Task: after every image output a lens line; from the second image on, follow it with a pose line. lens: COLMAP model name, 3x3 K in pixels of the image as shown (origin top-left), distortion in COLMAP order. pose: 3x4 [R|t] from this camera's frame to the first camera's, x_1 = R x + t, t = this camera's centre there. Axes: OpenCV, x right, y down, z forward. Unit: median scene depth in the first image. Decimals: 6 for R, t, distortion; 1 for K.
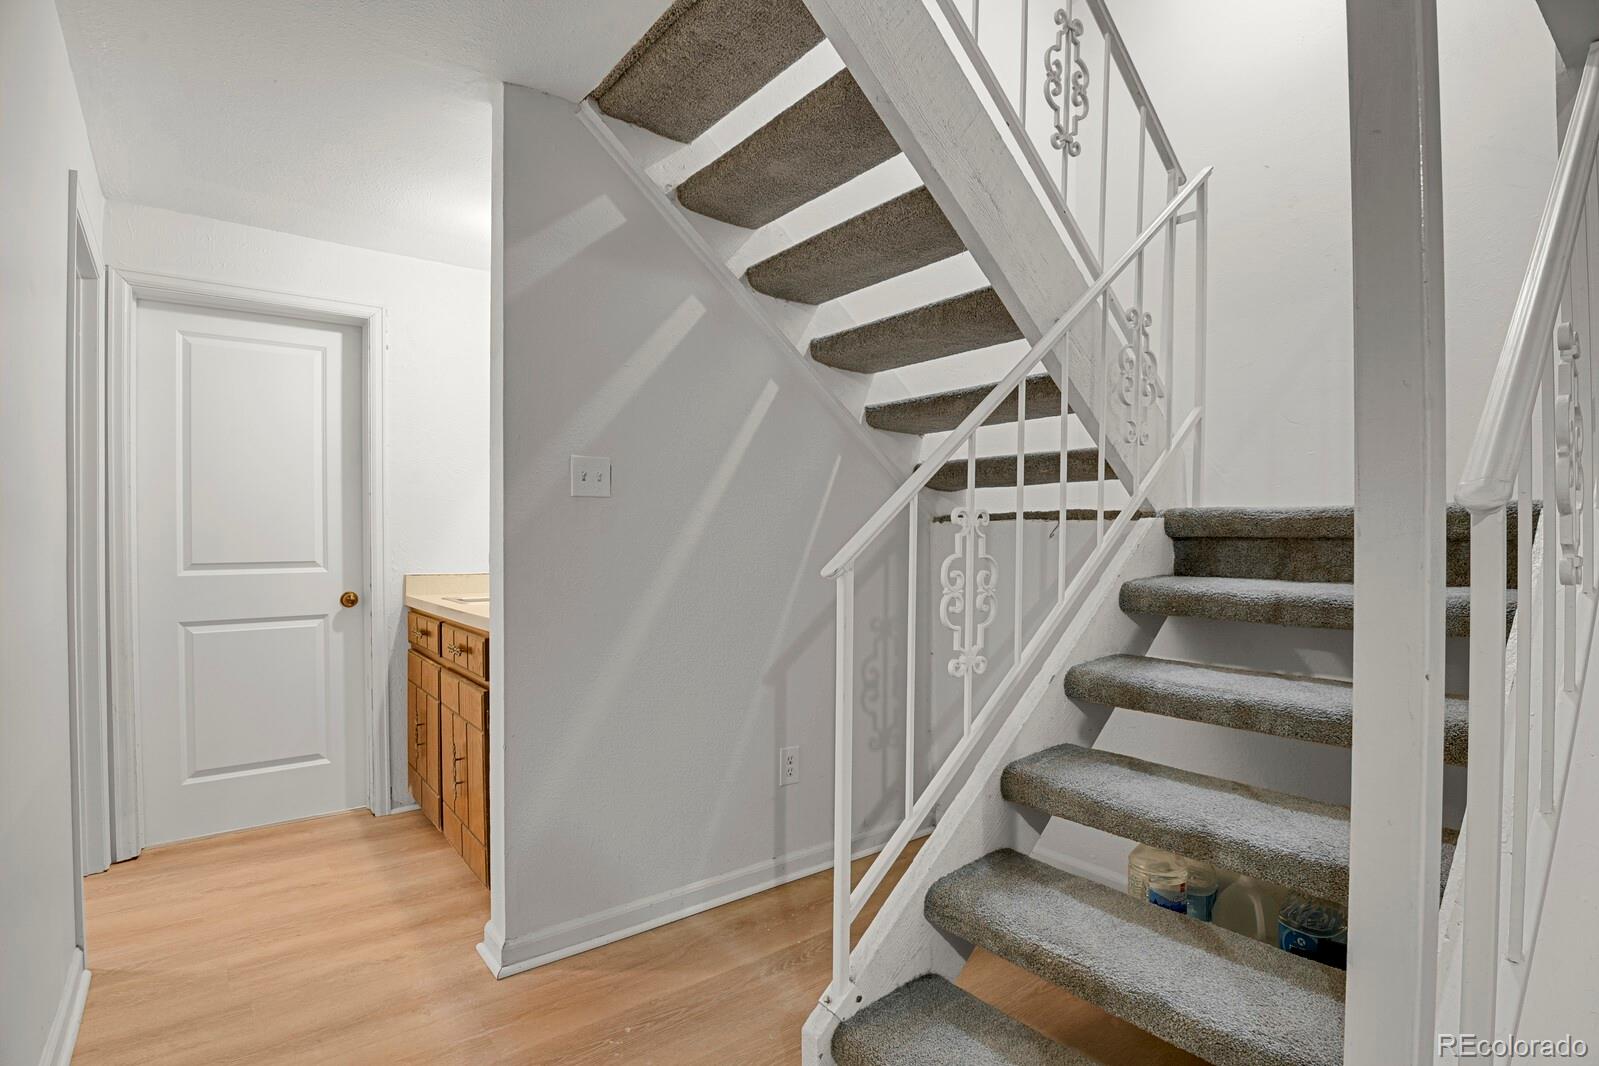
lens RADIAL K [[779.9, 0, 799.5], [0, 779.9, 533.0], [0, 0, 1]] dist [-0.017462, -0.001263]
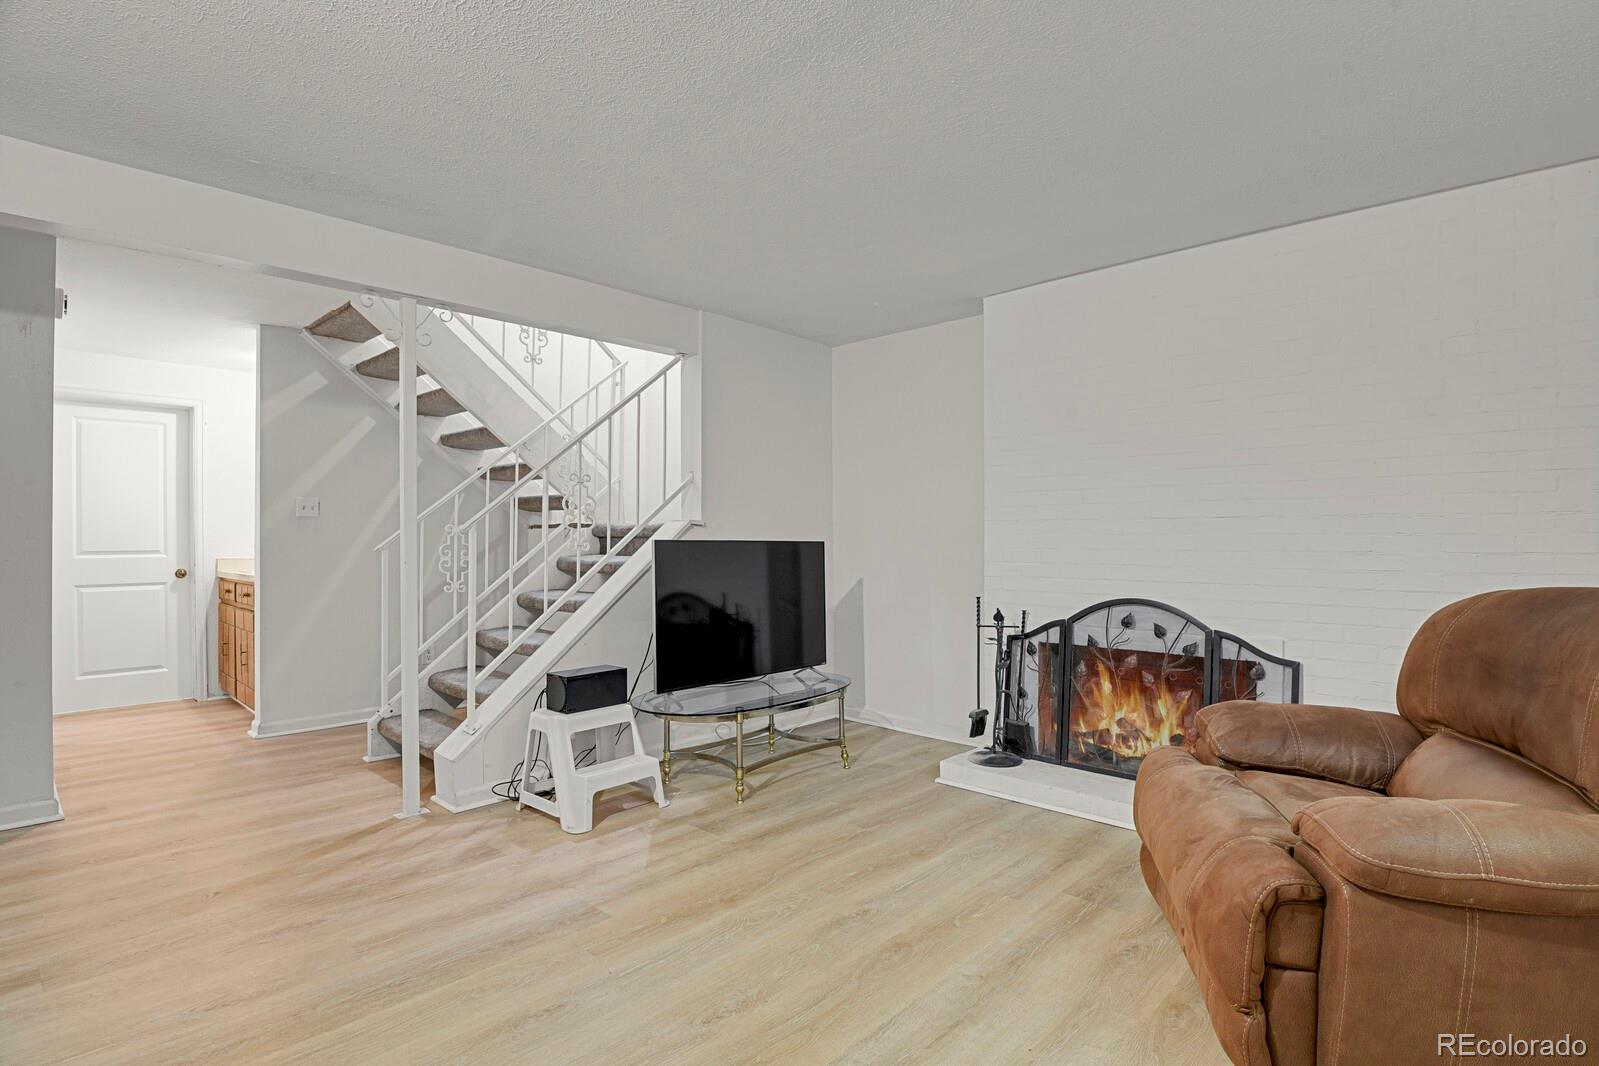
lens RADIAL K [[783.9, 0, 799.7], [0, 783.9, 535.8], [0, 0, 1]] dist [-0.024123, -0.000153]
pose [[0.988553, 0.002363, 0.150857, 0.613820], [-0.002472, 0.999997, 0.000534, -0.000118], [-0.150855, -0.000901, 0.988555, -1.066775]]
